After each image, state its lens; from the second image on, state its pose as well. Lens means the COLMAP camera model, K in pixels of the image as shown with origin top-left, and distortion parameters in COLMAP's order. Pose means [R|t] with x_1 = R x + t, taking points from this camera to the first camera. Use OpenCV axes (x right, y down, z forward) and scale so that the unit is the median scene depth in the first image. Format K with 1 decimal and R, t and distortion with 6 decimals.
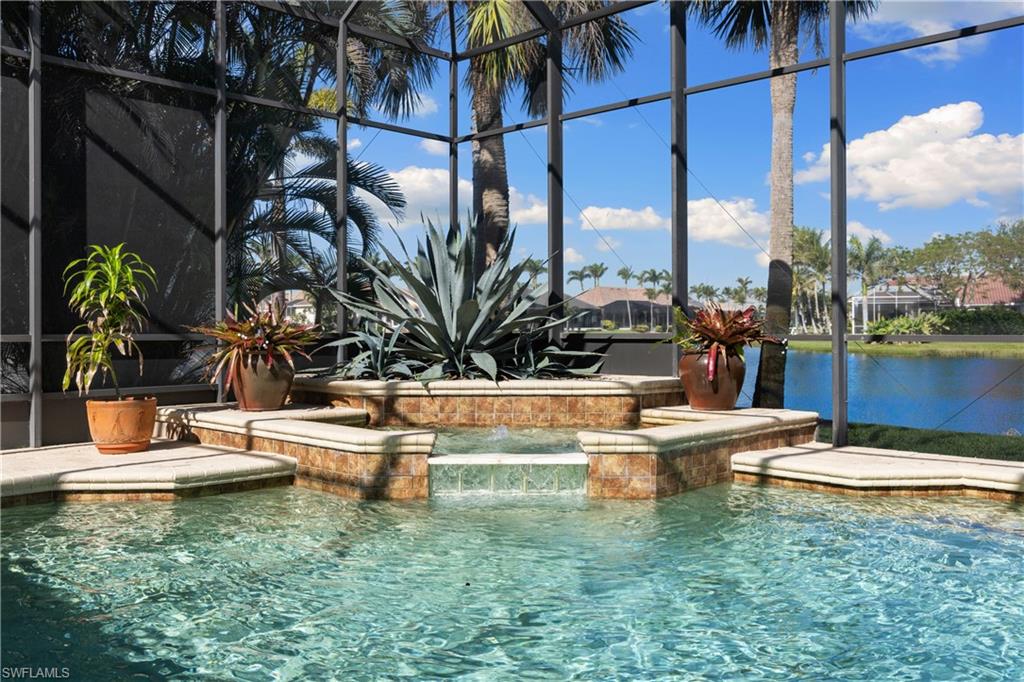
lens RADIAL K [[900.3, 0, 512.0], [0, 900.3, 341.0], [0, 0, 1]] dist [-0.007917, -0.002543]
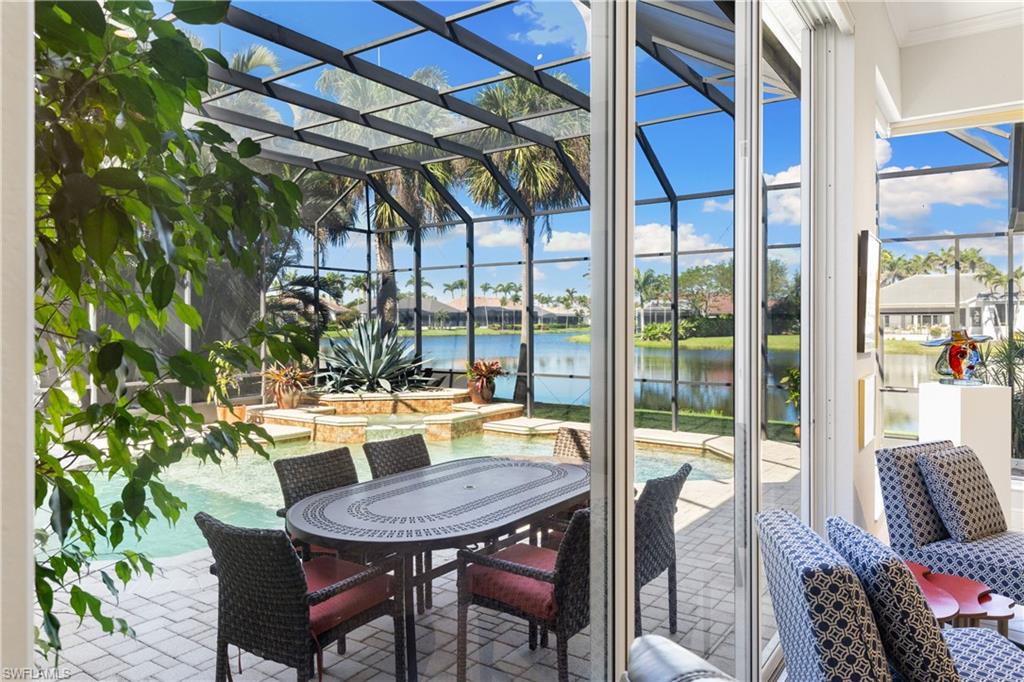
lens RADIAL K [[688.1, 0, 511.8], [0, 688.1, 325.6], [0, 0, 1]] dist [0.001150, 0.000130]
pose [[0.987193, -0.002950, 0.159505, 0.006668], [0.004678, 0.999934, -0.010459, -0.085867], [-0.159464, 0.011071, 0.987142, -0.628431]]
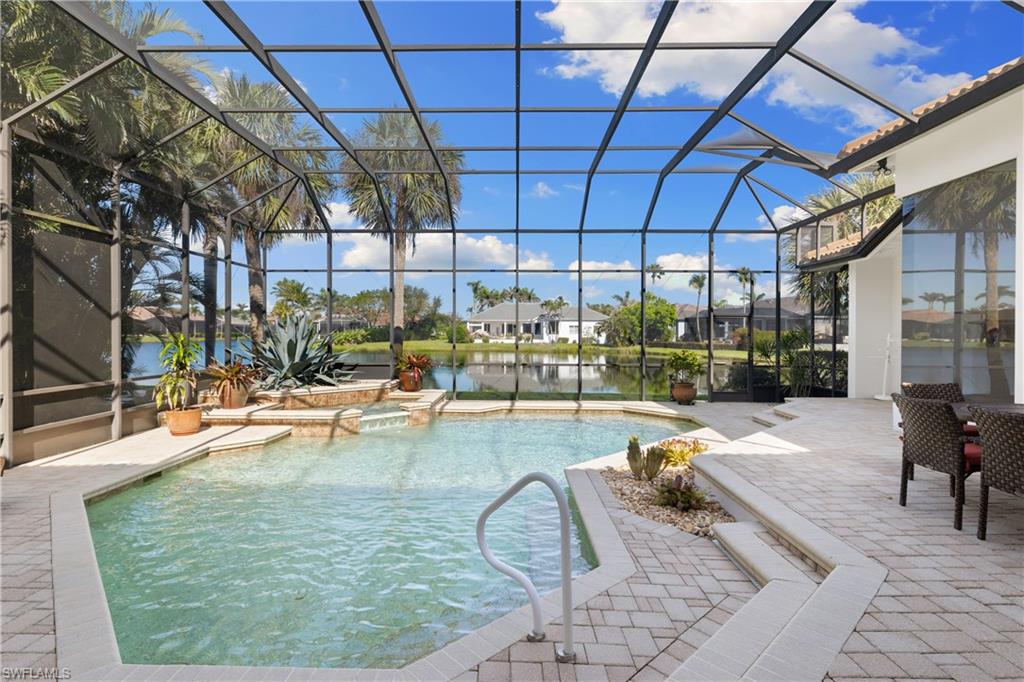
lens RADIAL K [[493.7, 0, 508.4], [0, 493.7, 337.6], [0, 0, 1]] dist [-0.002400, -0.000334]
pose [[0.724142, -0.003654, 0.689641, -0.461374], [0.006624, 0.999977, -0.001658, -0.062581], [-0.689619, 0.005769, 0.724149, -0.231547]]
